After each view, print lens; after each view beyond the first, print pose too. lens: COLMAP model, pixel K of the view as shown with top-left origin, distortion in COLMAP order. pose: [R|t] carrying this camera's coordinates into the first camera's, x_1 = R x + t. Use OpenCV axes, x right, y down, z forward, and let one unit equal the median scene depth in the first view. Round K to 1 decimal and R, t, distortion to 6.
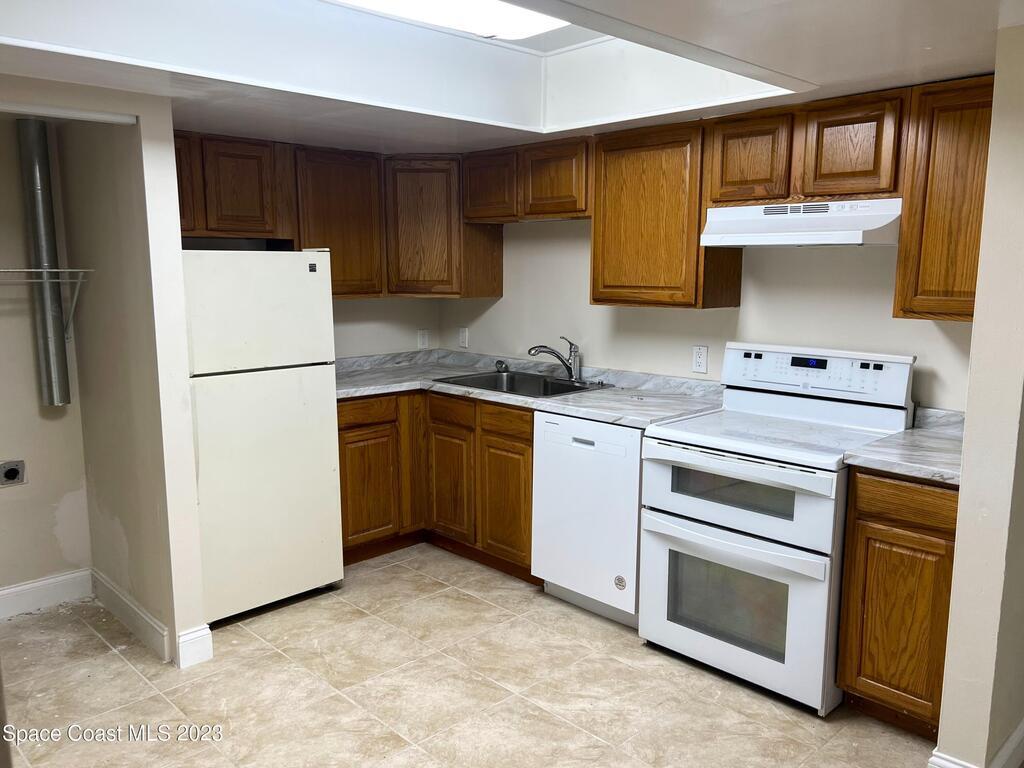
lens RADIAL K [[784.3, 0, 512.0], [0, 784.3, 384.0], [0, 0, 1]] dist [0.002143, -0.003682]
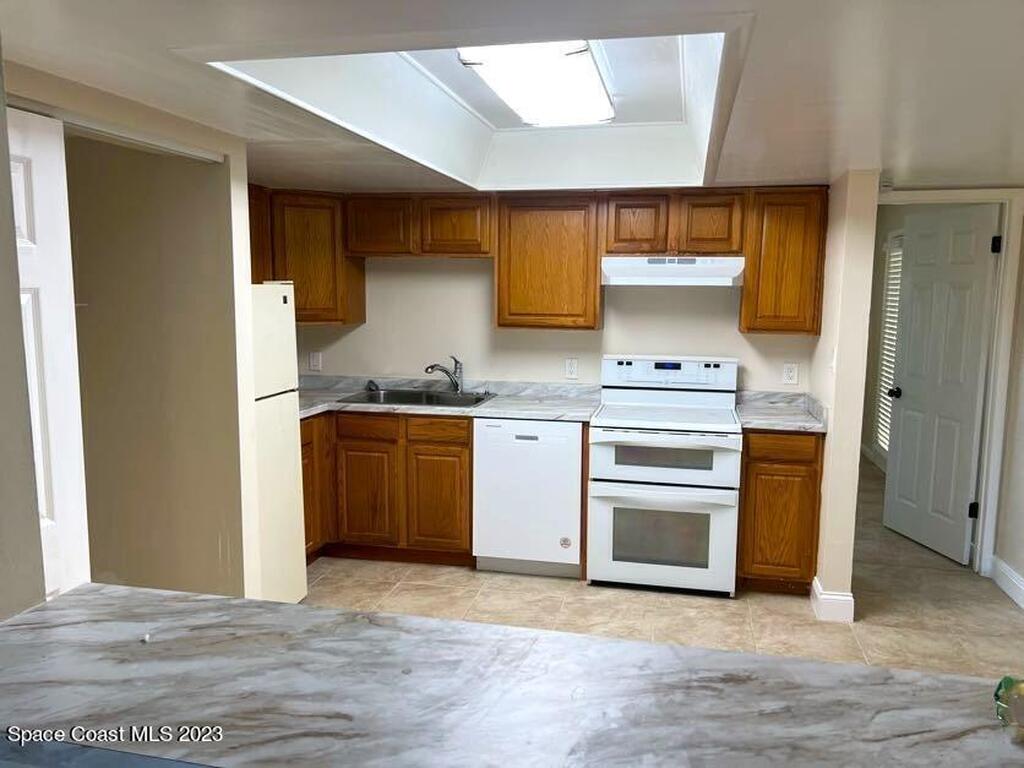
lens RADIAL K [[777.1, 0, 512.0], [0, 777.1, 384.0], [0, 0, 1]] dist [0.066717, -0.079013]
pose [[0.834927, -0.061727, 0.546888, -0.626146], [0.073592, 0.997288, 0.000211, -0.014874], [-0.545418, 0.040070, 0.837206, -0.039405]]
